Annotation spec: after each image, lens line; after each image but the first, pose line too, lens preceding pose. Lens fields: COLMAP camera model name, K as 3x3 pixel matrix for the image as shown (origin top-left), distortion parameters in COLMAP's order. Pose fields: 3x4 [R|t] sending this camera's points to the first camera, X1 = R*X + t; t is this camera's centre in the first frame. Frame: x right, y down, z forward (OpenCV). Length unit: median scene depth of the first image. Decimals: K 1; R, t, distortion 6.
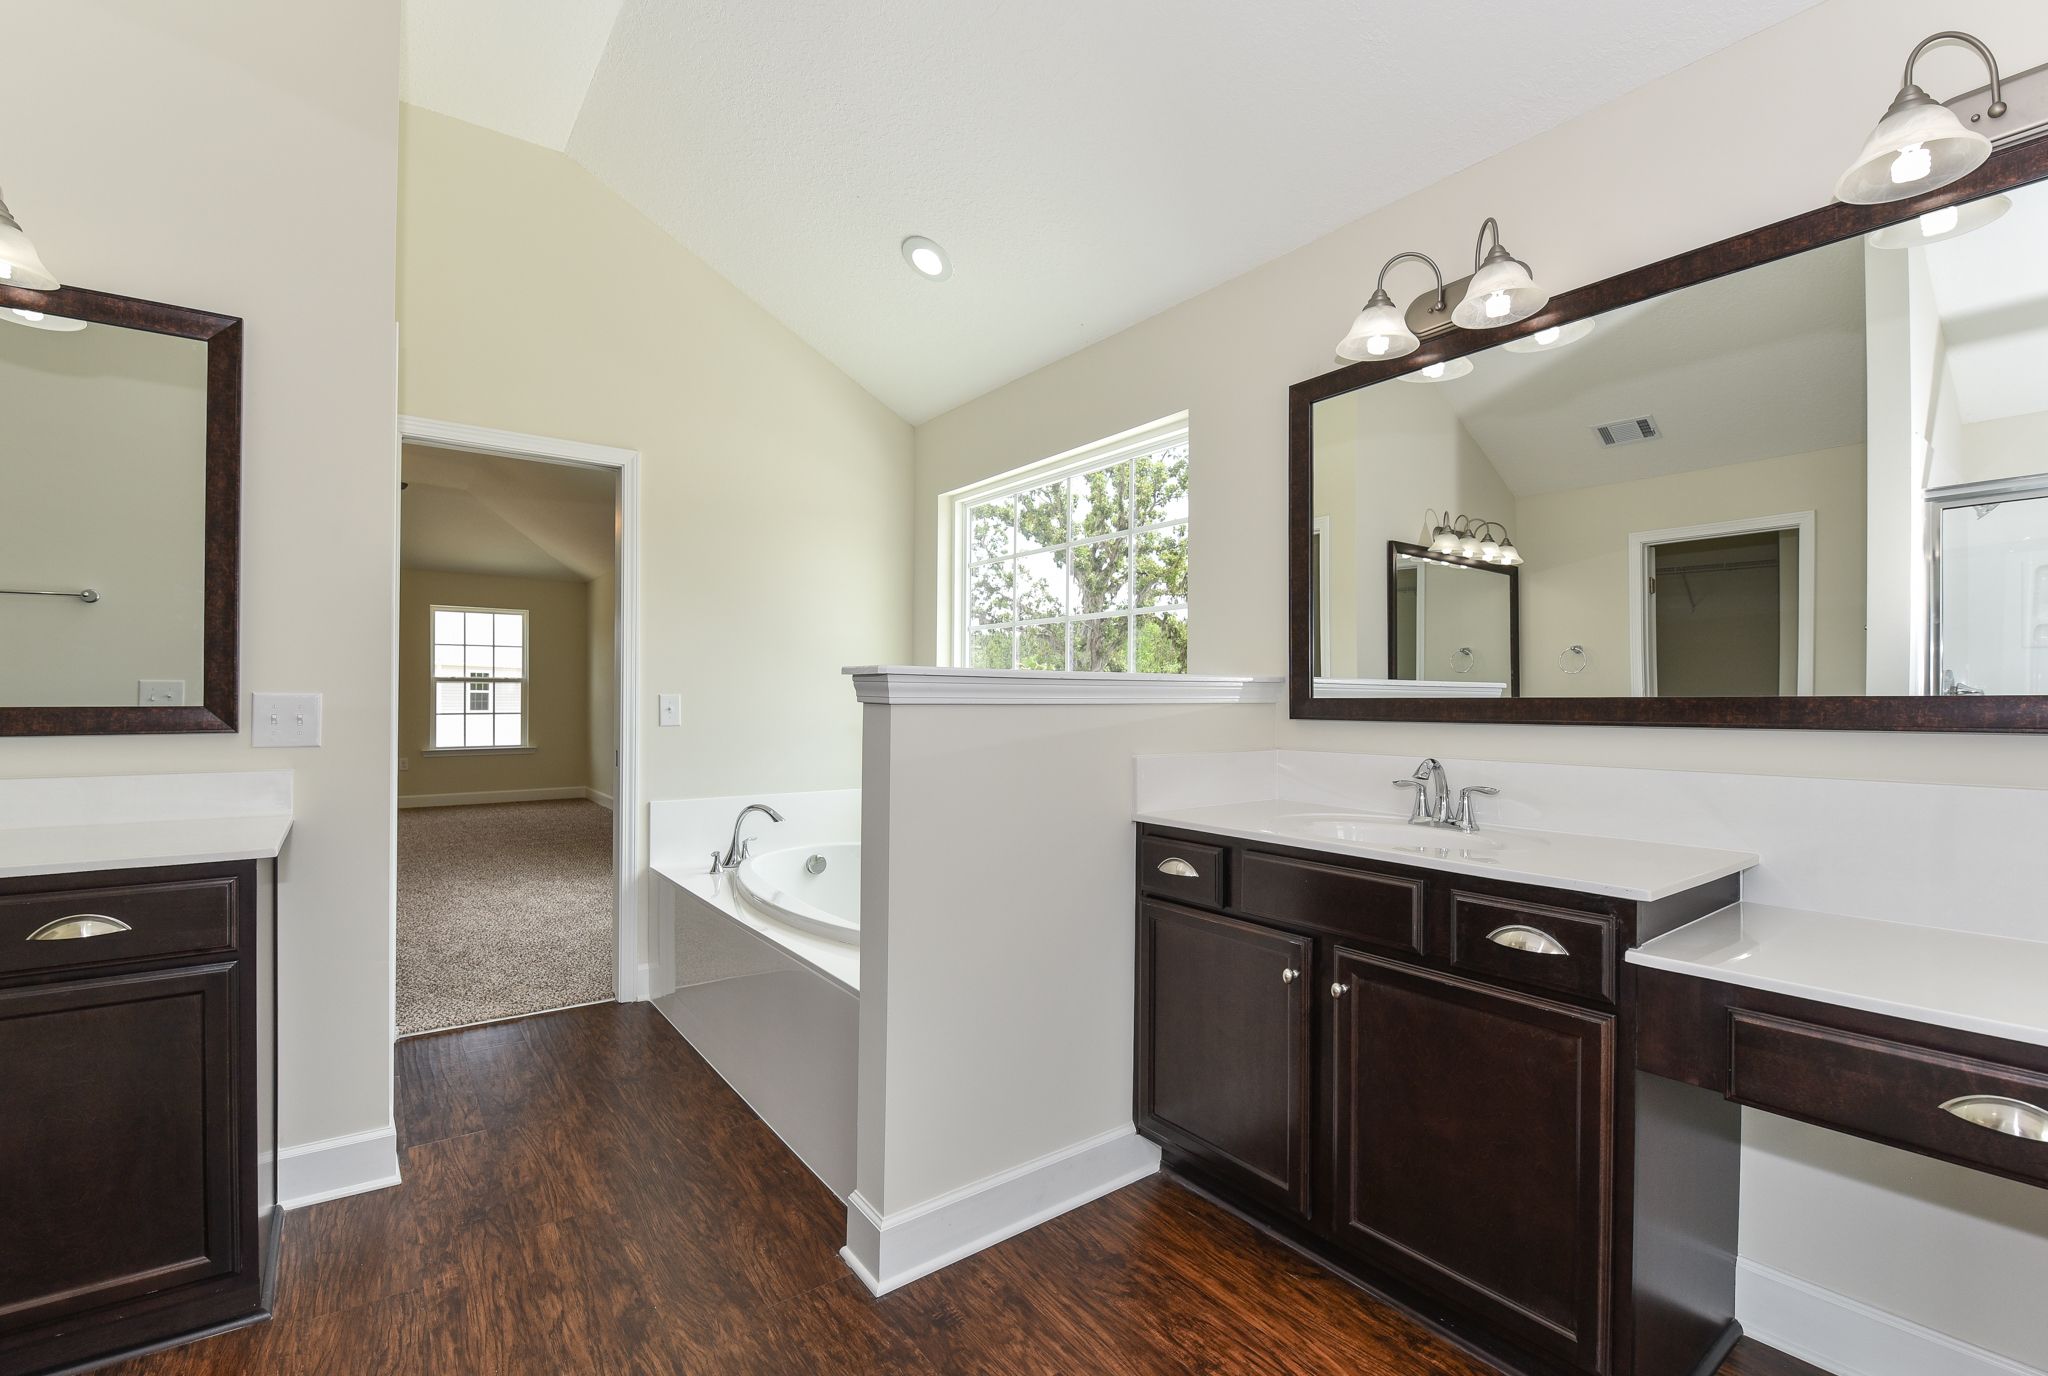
lens RADIAL K [[901.3, 0, 1023.5], [0, 901.3, 695.8], [0, 0, 1]] dist [-0.002838, -0.000913]
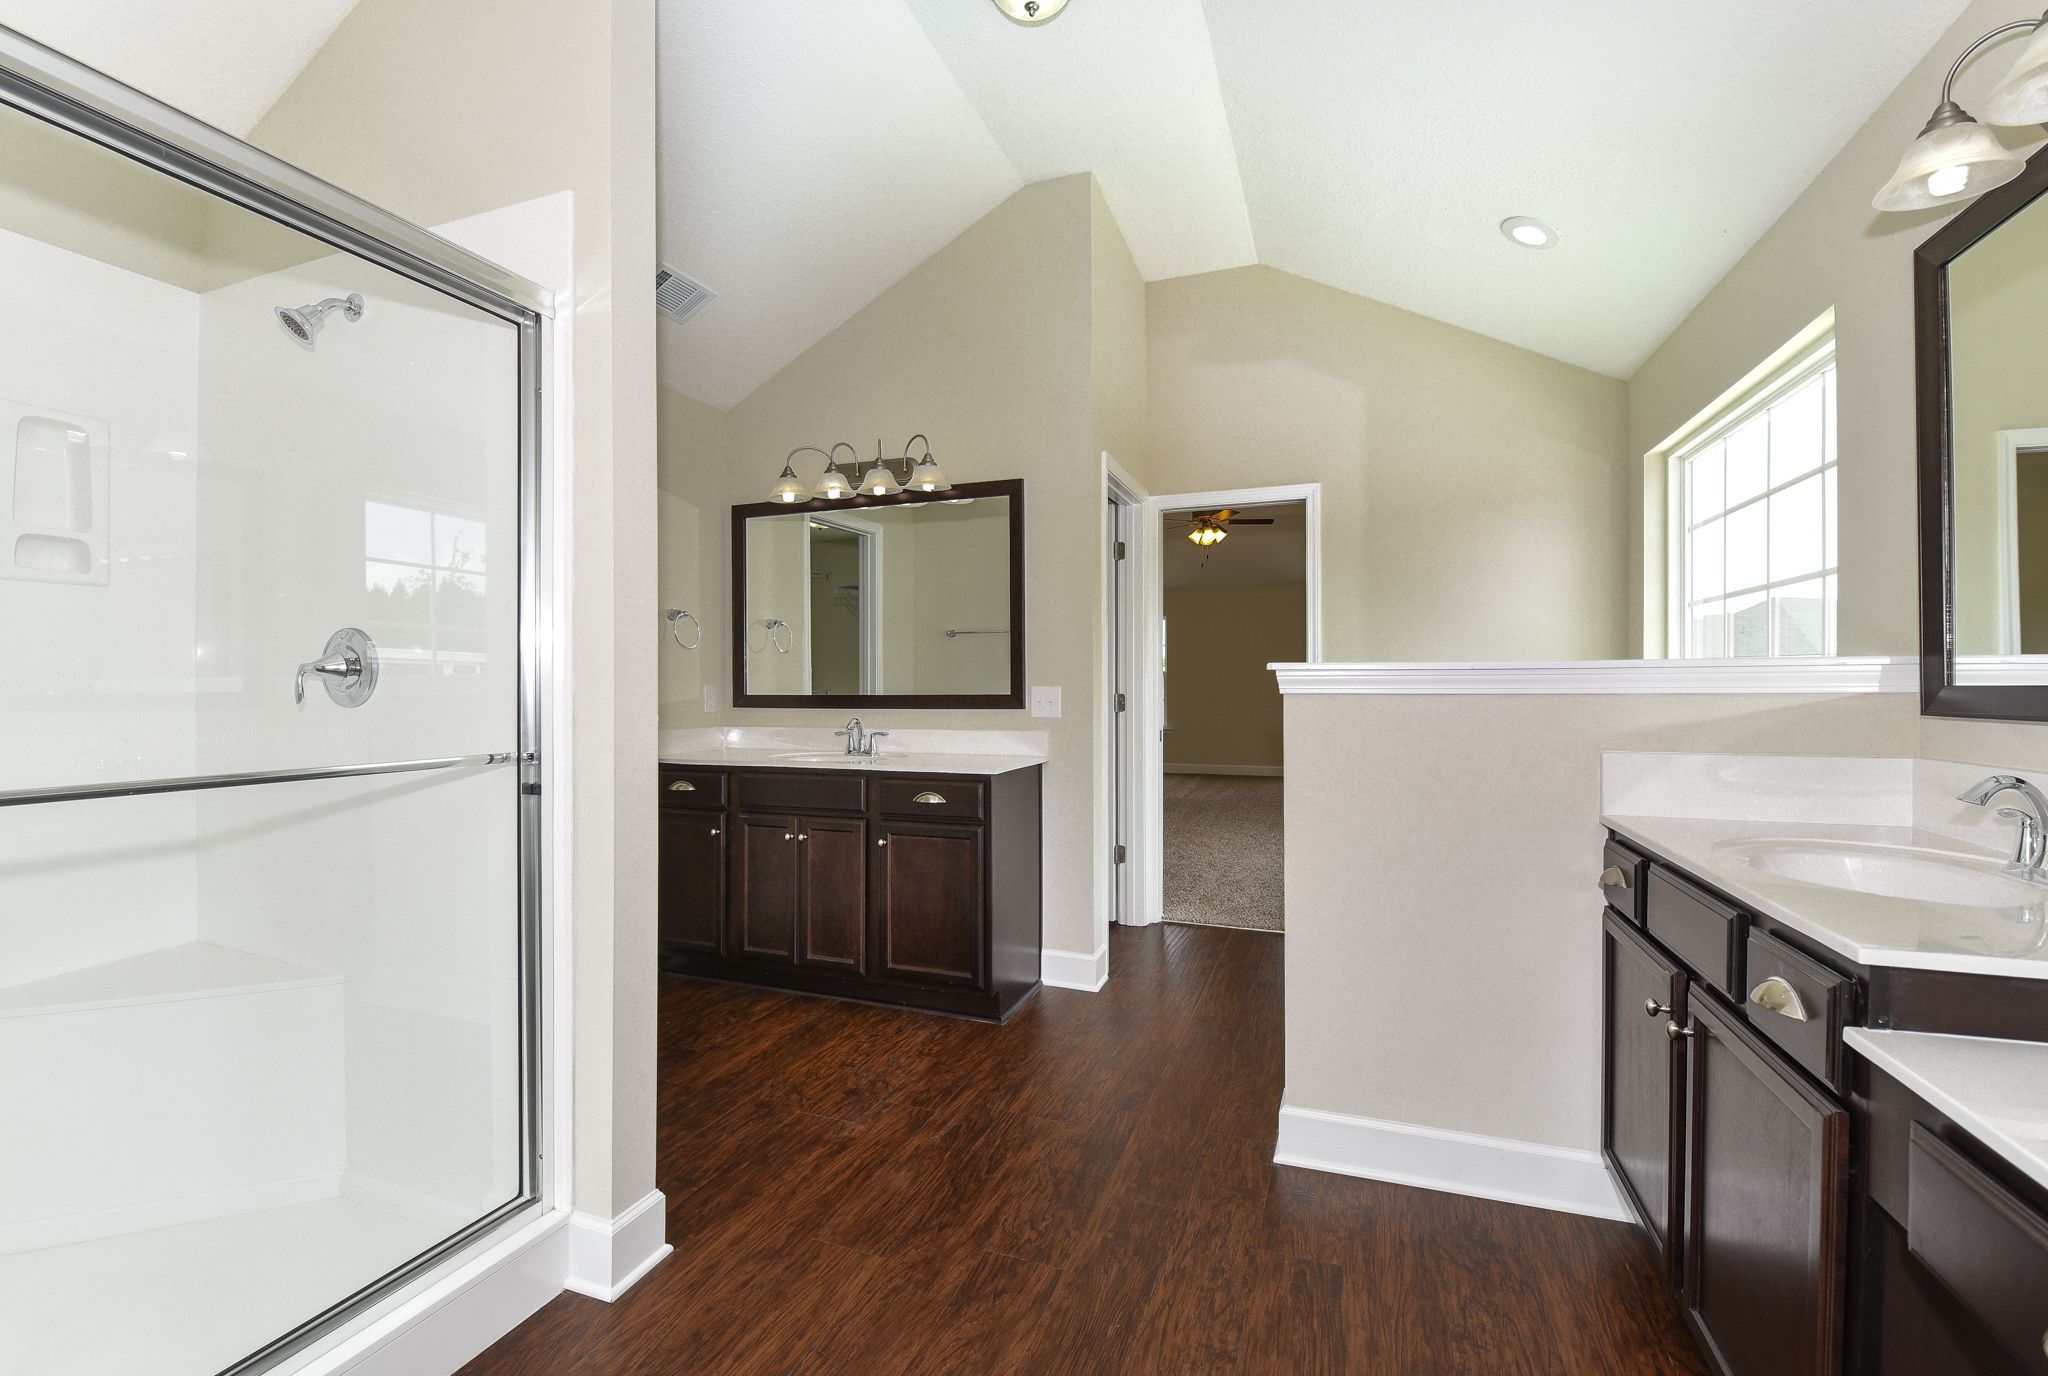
lens RADIAL K [[899.8, 0, 1024.0], [0, 899.8, 688.0], [0, 0, 1]] dist [0.032675, -0.000477]
pose [[0.557375, -0.002539, -0.830257, 0.651992], [0.007405, 0.999971, 0.001914, -0.004429], [0.830228, -0.007215, 0.557378, -0.002214]]
